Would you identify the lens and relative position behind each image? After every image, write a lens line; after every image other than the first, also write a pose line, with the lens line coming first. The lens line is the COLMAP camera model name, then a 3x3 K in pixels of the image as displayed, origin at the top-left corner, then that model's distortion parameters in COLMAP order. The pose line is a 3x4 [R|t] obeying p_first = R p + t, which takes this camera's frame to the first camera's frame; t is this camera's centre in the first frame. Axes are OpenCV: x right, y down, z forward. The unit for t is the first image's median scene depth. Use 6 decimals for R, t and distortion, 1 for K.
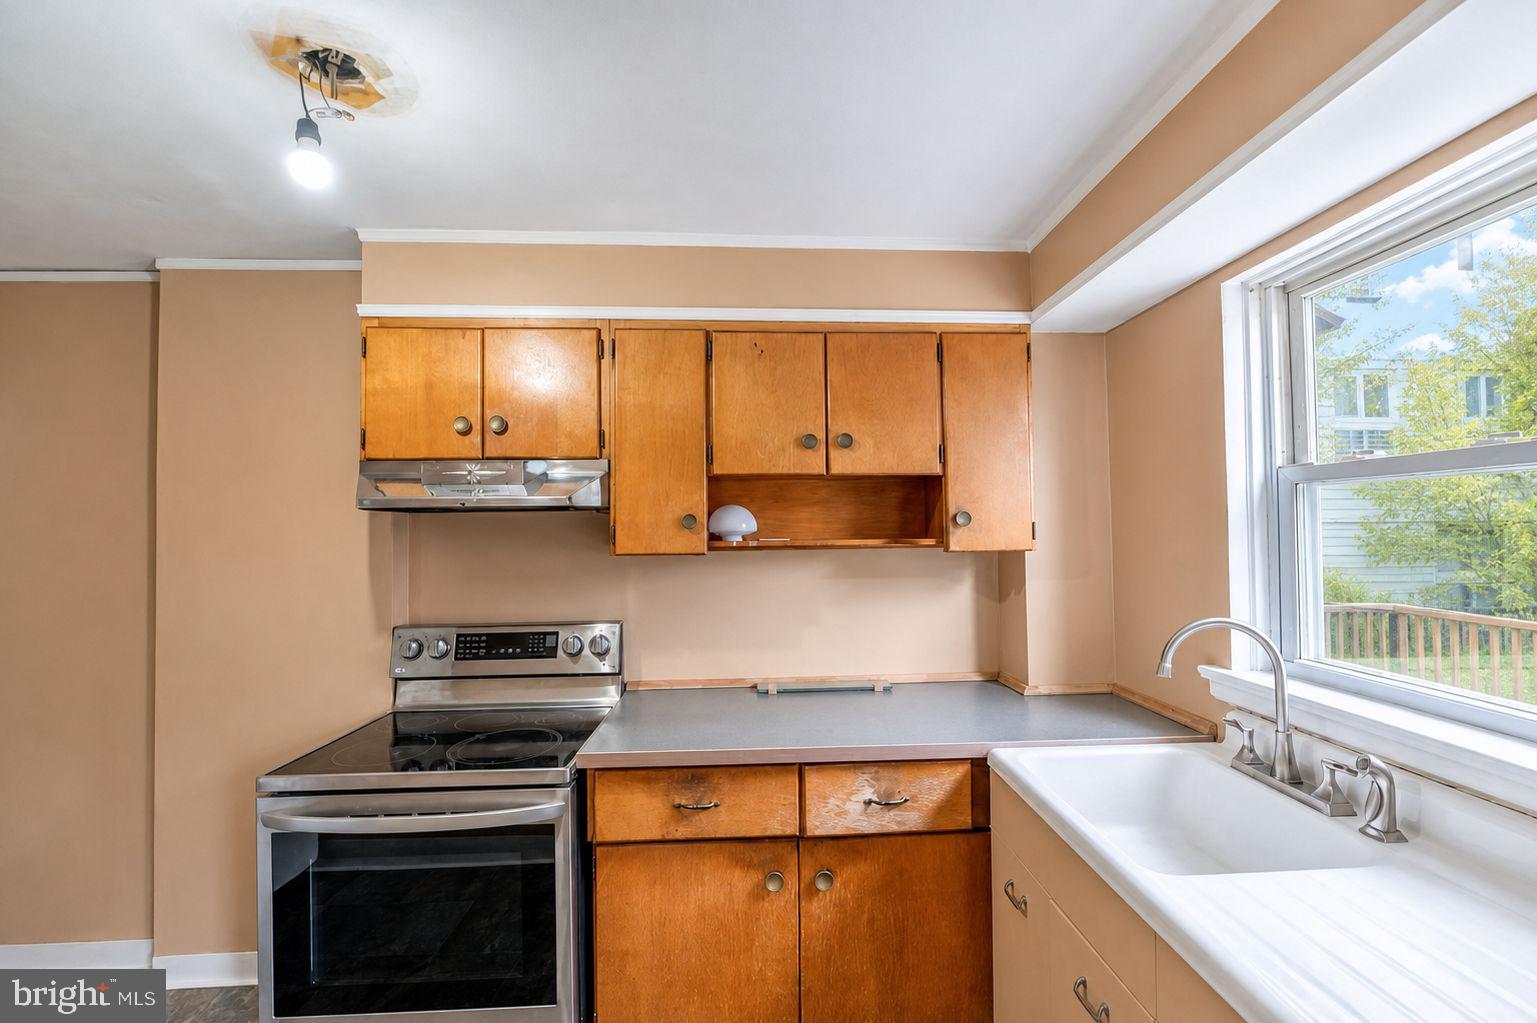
lens RADIAL K [[611.7, 0, 779.4], [0, 611.7, 517.3], [0, 0, 1]] dist [-0.000451, -0.000025]
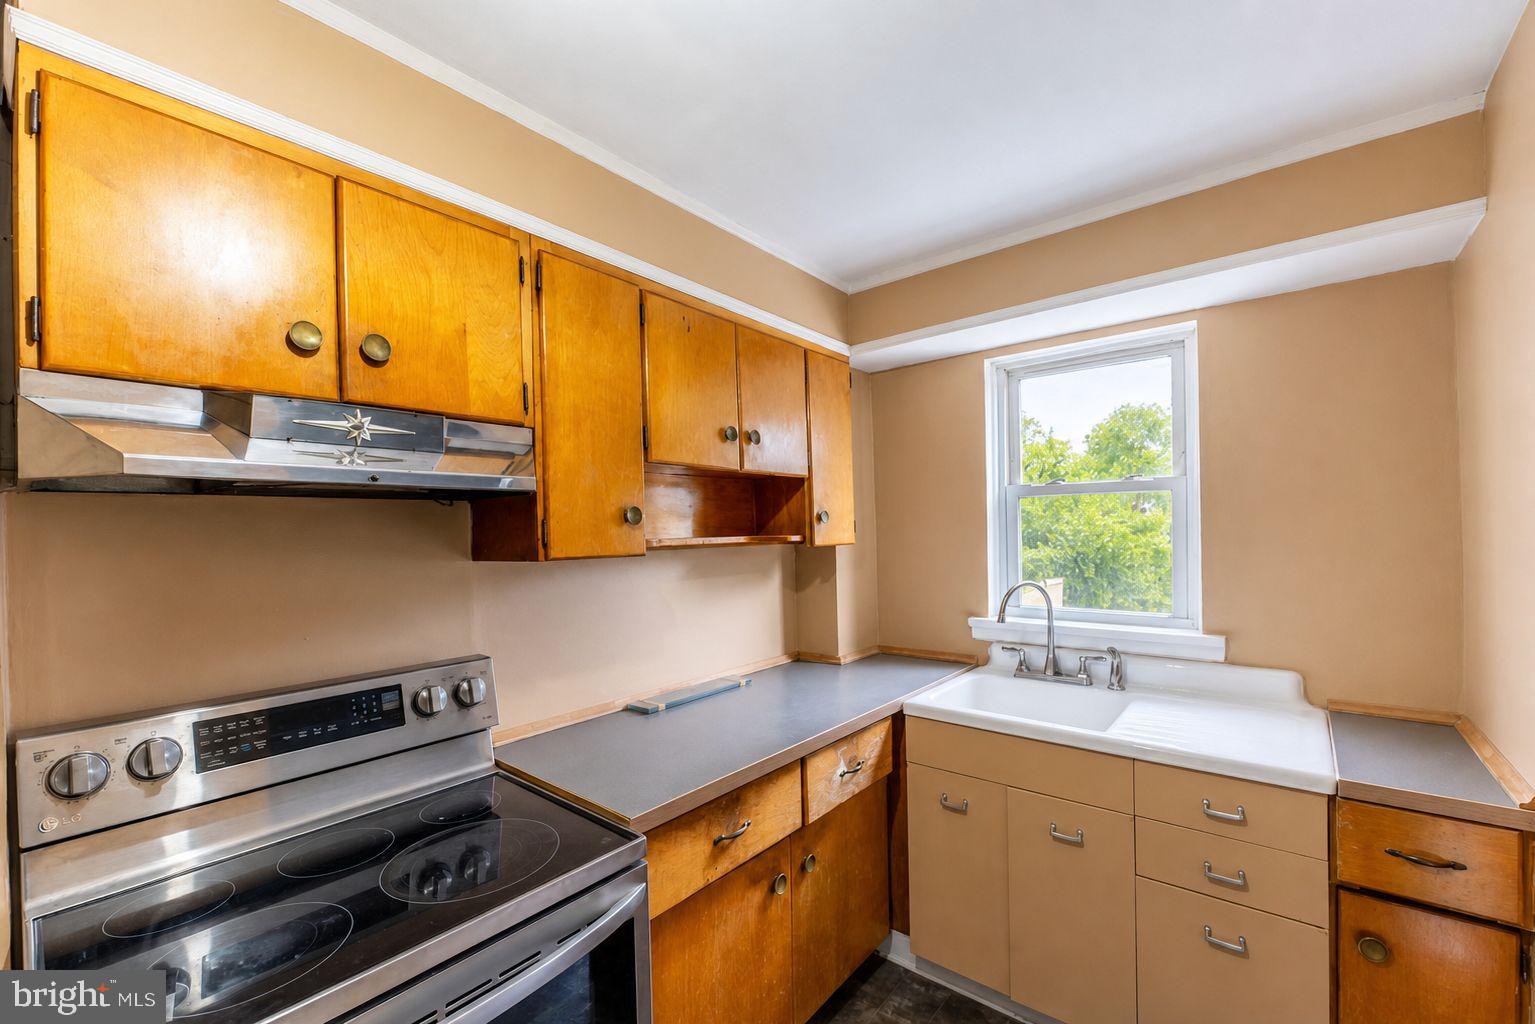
lens RADIAL K [[633.6, 0, 771.1], [0, 633.6, 536.4], [0, 0, 1]] dist [-0.000919, -0.000094]
pose [[0.671557, -0.009712, 0.740889, -0.646146], [-0.001675, 0.999892, 0.014625, 0.021732], [-0.740951, -0.011062, 0.671468, 0.286022]]
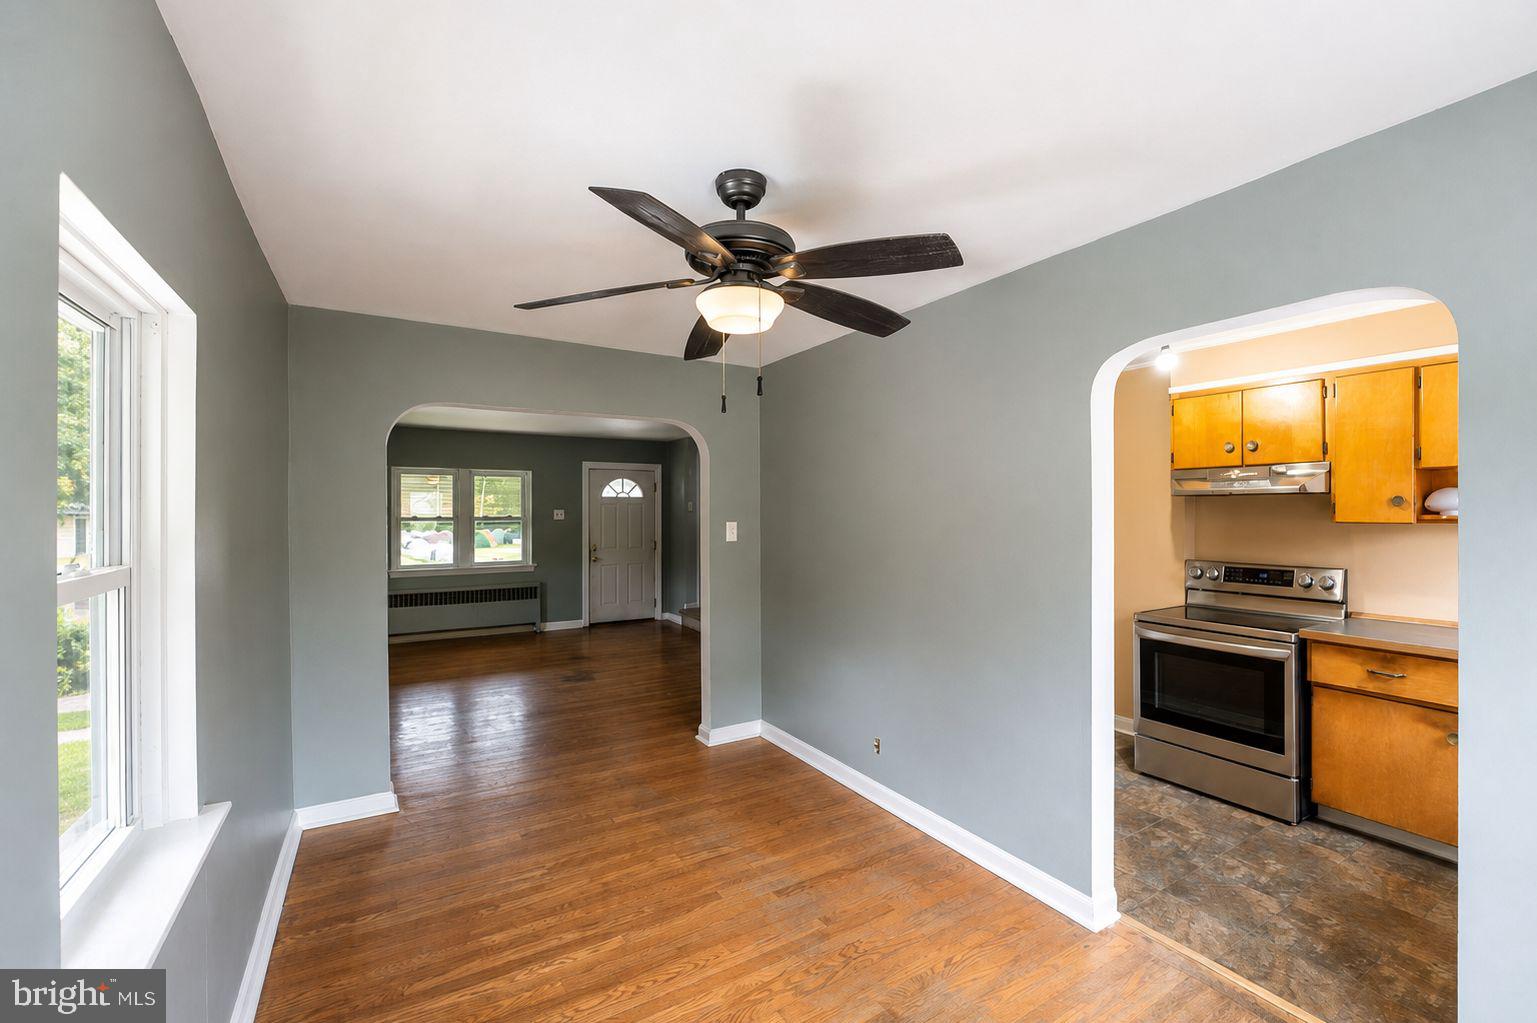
lens RADIAL K [[642.8, 0, 768.5], [0, 642.8, 511.5], [0, 0, 1]] dist [-0.013329, -0.000052]
pose [[0.471931, 0.011678, -0.881558, 0.478896], [0.013407, 0.999702, 0.020420, -0.019682], [0.881533, -0.021456, 0.471634, -1.040729]]
